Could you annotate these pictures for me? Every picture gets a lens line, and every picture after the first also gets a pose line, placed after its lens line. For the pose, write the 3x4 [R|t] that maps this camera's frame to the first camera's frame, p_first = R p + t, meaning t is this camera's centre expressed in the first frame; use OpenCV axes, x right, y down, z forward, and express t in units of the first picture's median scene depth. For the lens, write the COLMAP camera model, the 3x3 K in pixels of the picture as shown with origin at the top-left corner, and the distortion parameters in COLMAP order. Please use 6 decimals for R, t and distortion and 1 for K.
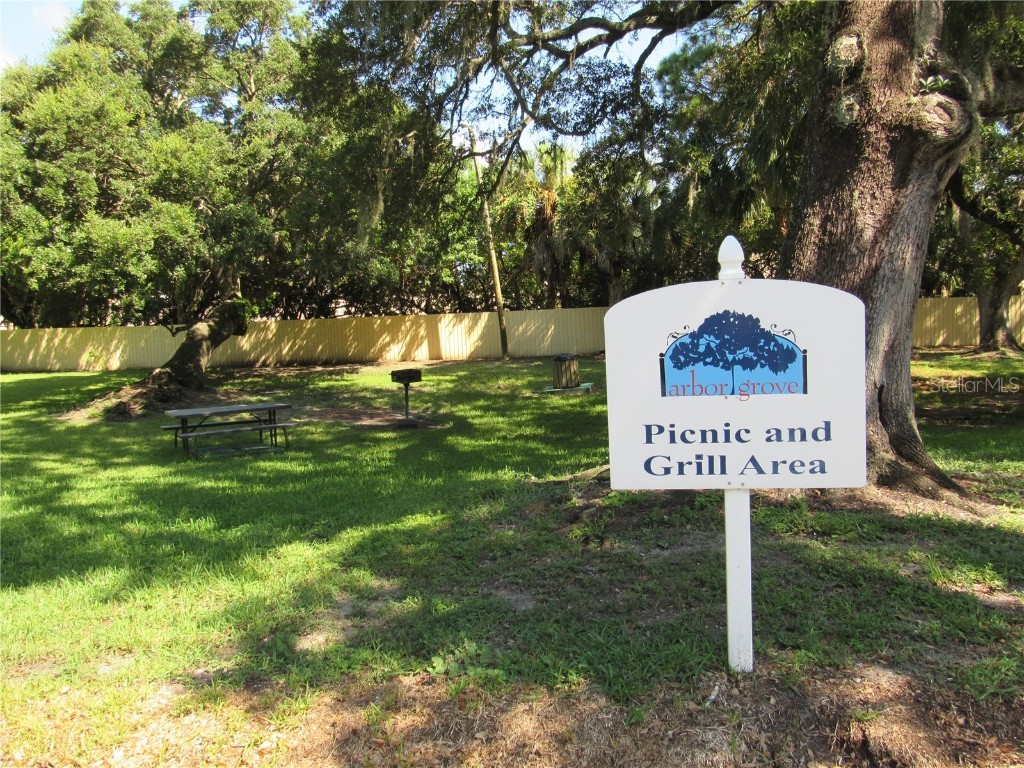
lens RADIAL K [[939.3, 0, 512.0], [0, 939.3, 384.0], [0, 0, 1]] dist [-0.003222, 0.000247]
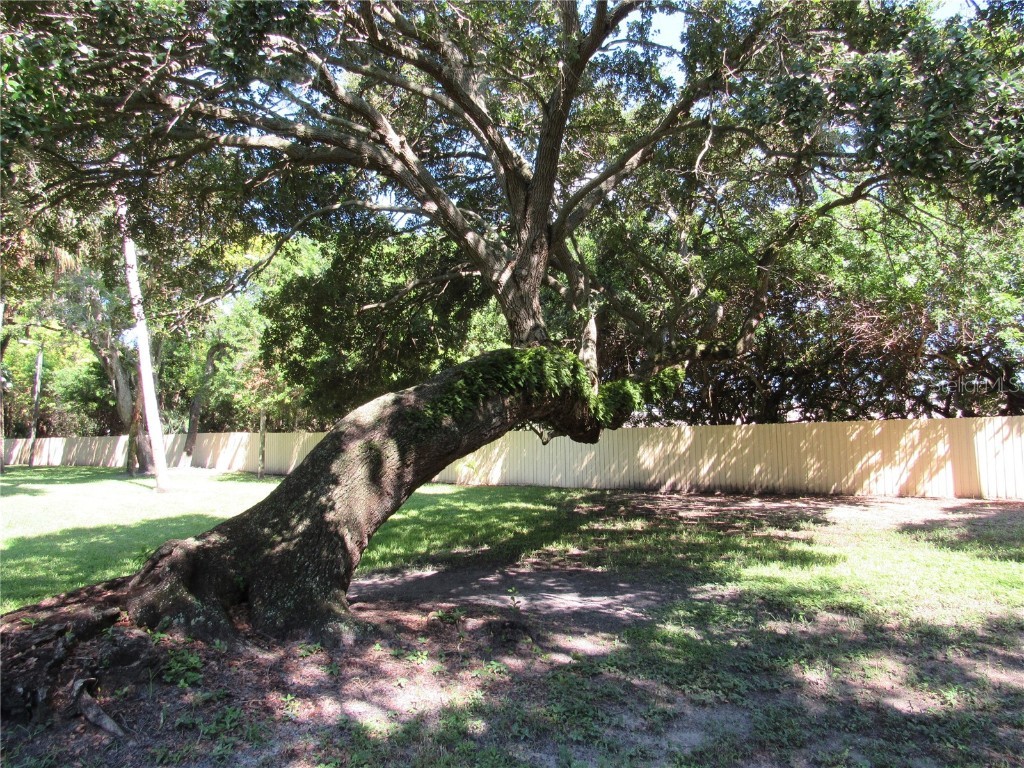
lens RADIAL K [[724.8, 0, 512.0], [0, 724.8, 384.0], [0, 0, 1]] dist [0.007996, 0.002972]
pose [[0.850273, -0.016539, -0.526081, -0.085998], [-0.056143, 0.990954, -0.121894, -0.026025], [0.523338, 0.133179, 0.841653, 0.488196]]
